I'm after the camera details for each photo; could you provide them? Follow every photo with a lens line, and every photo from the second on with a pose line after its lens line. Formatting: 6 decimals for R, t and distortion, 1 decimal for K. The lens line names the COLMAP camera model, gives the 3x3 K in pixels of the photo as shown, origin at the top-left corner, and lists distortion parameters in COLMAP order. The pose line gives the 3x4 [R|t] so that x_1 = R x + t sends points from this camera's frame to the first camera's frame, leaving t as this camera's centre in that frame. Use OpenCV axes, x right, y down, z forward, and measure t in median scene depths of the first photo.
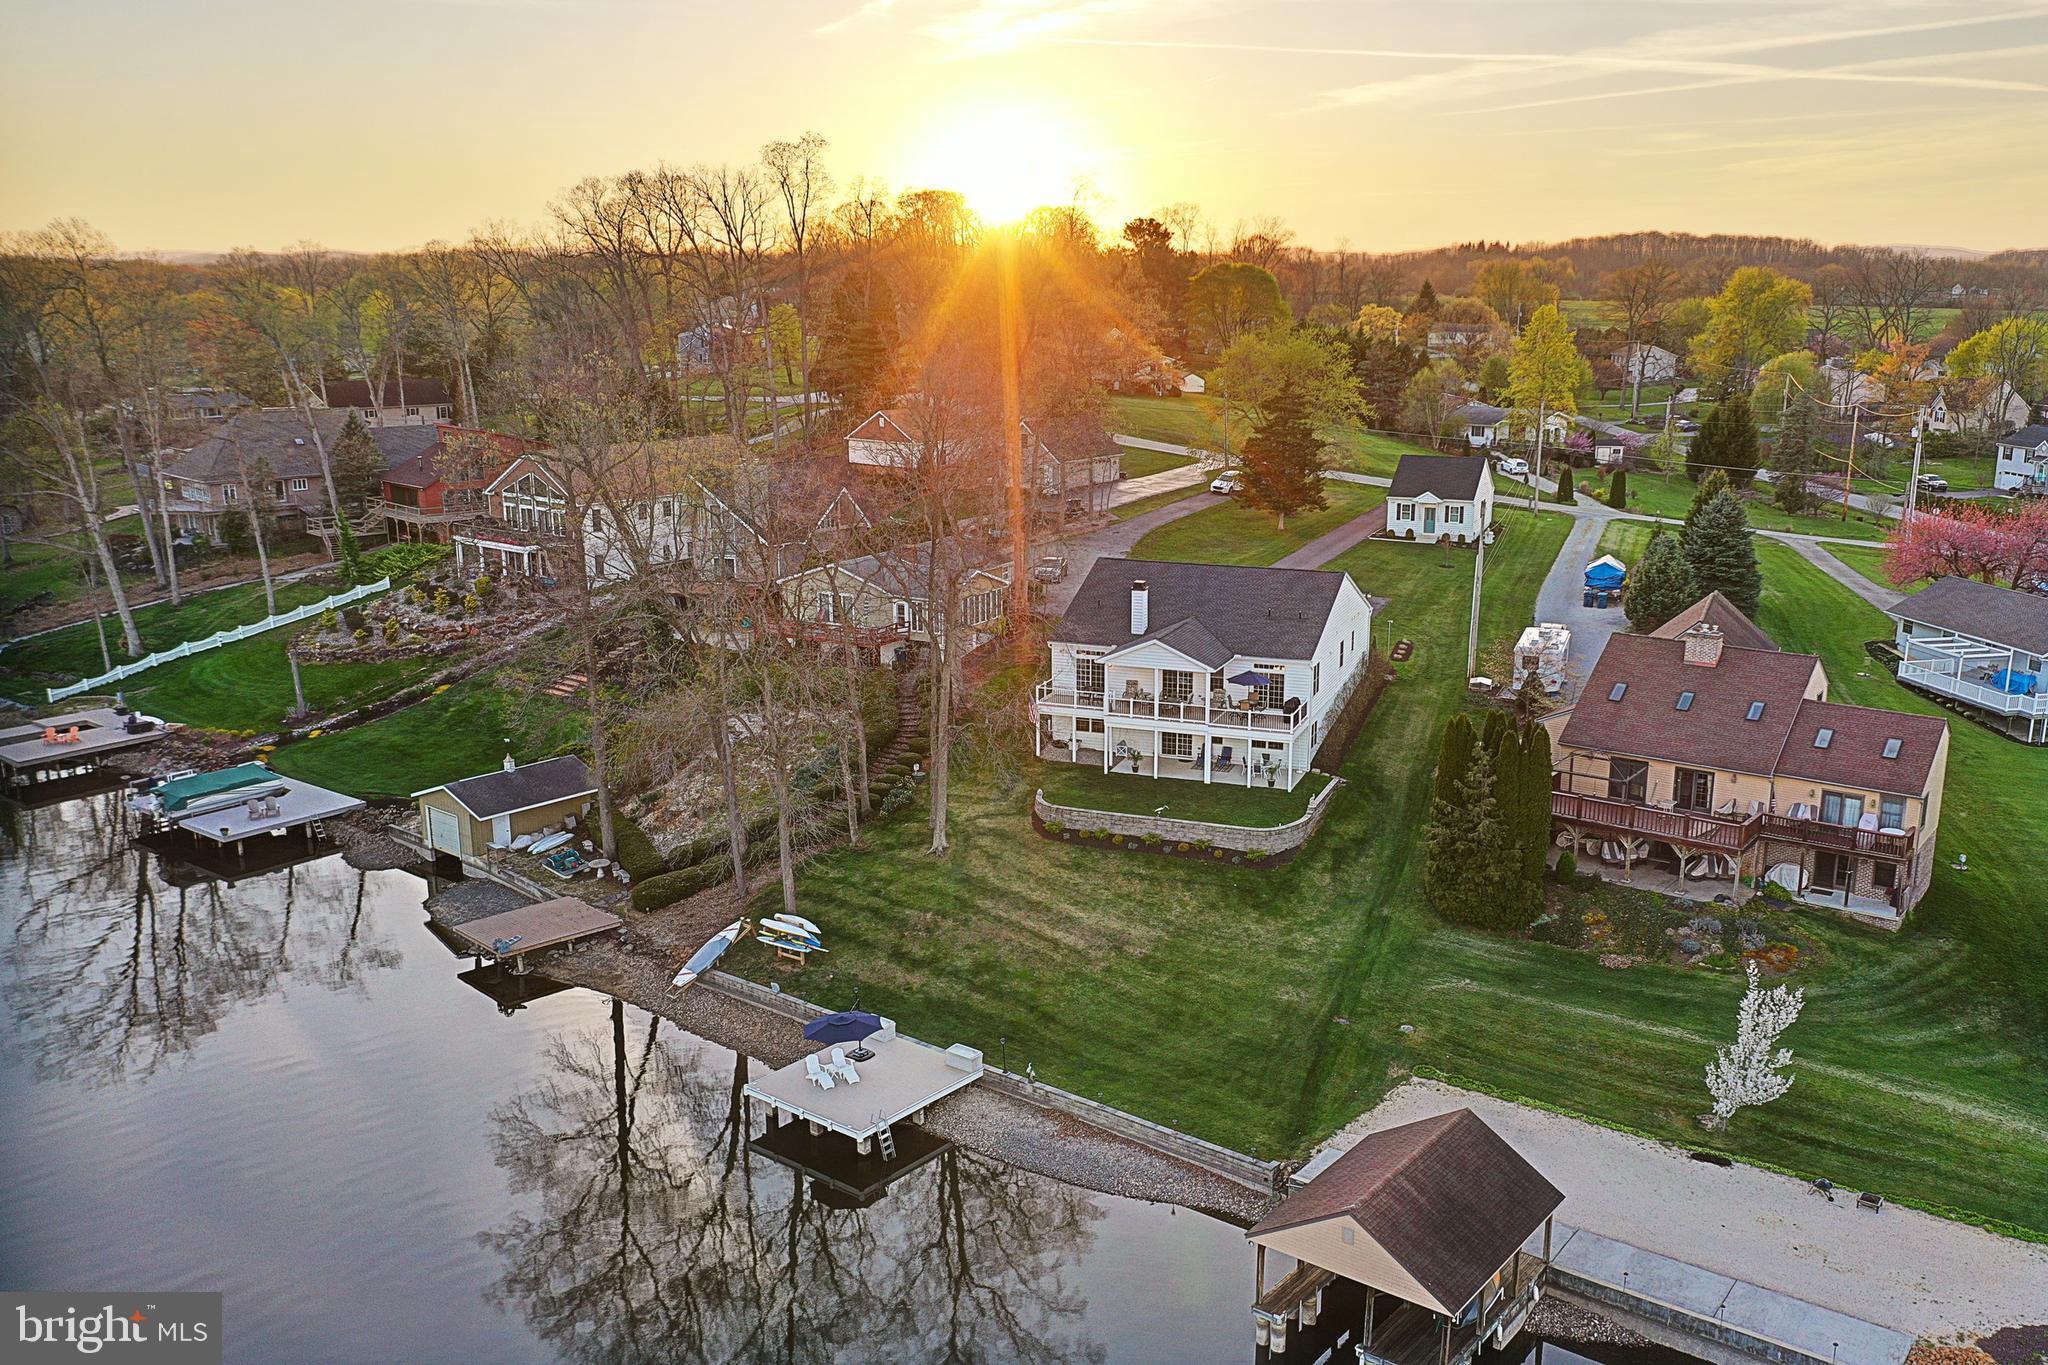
lens RADIAL K [[1715.1, 0, 1092.7], [0, 1715.1, 723.1], [0, 0, 1]] dist [0.019547, 0.006917]
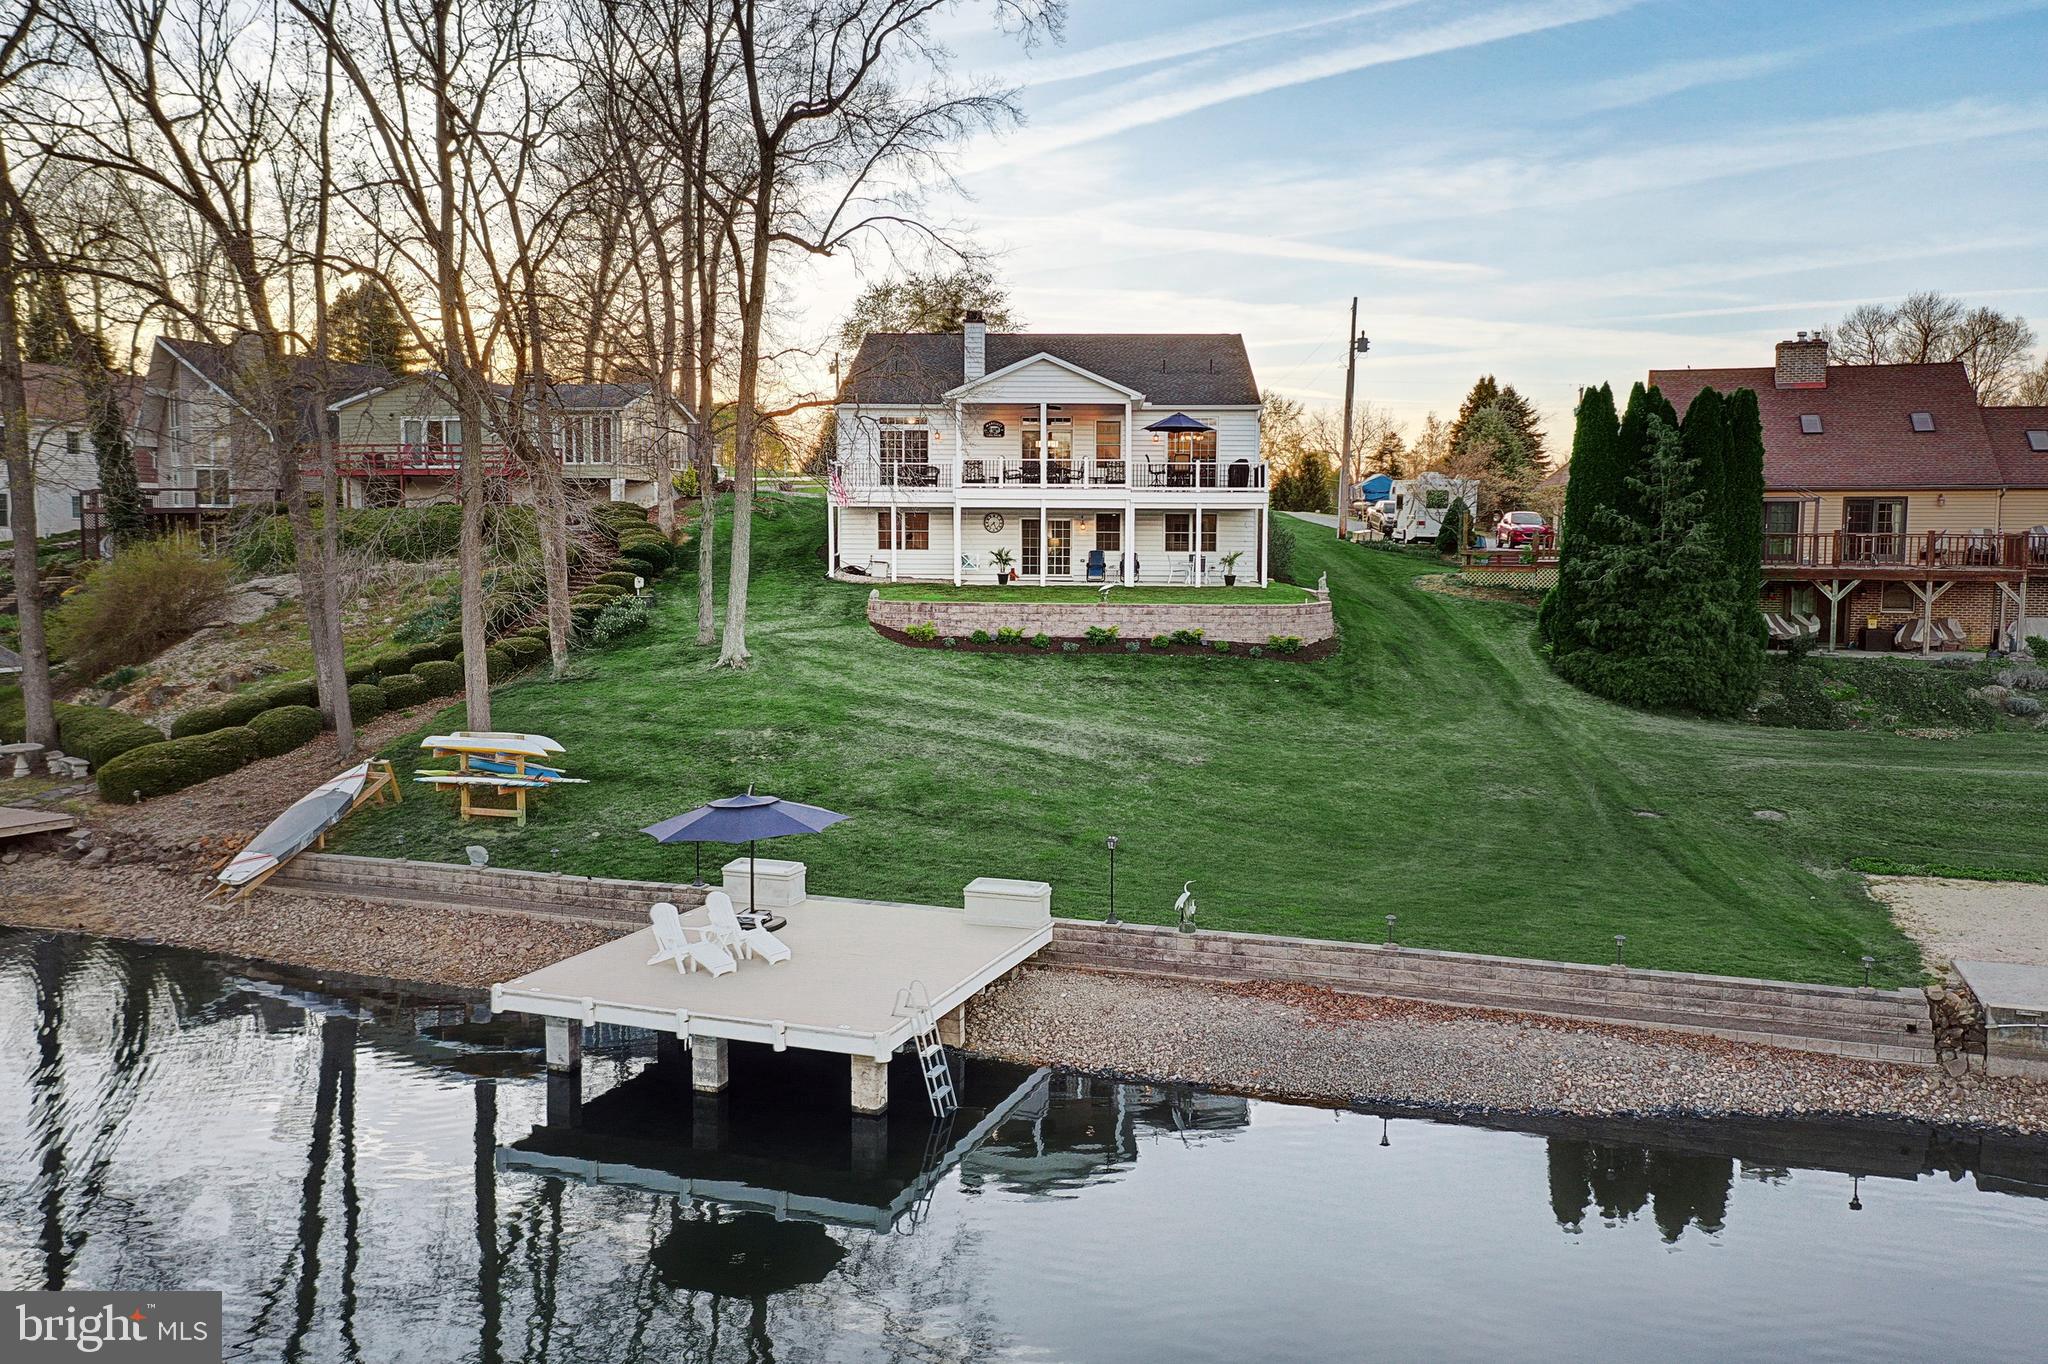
lens RADIAL K [[1606.9, 0, 1032.2], [0, 1606.9, 685.5], [0, 0, 1]] dist [0.005579, -0.008311]
pose [[0.953339, -0.023866, 0.300956, -0.155965], [0.069013, 0.987703, -0.140287, 0.162640], [-0.293907, 0.154511, 0.943263, 0.497491]]
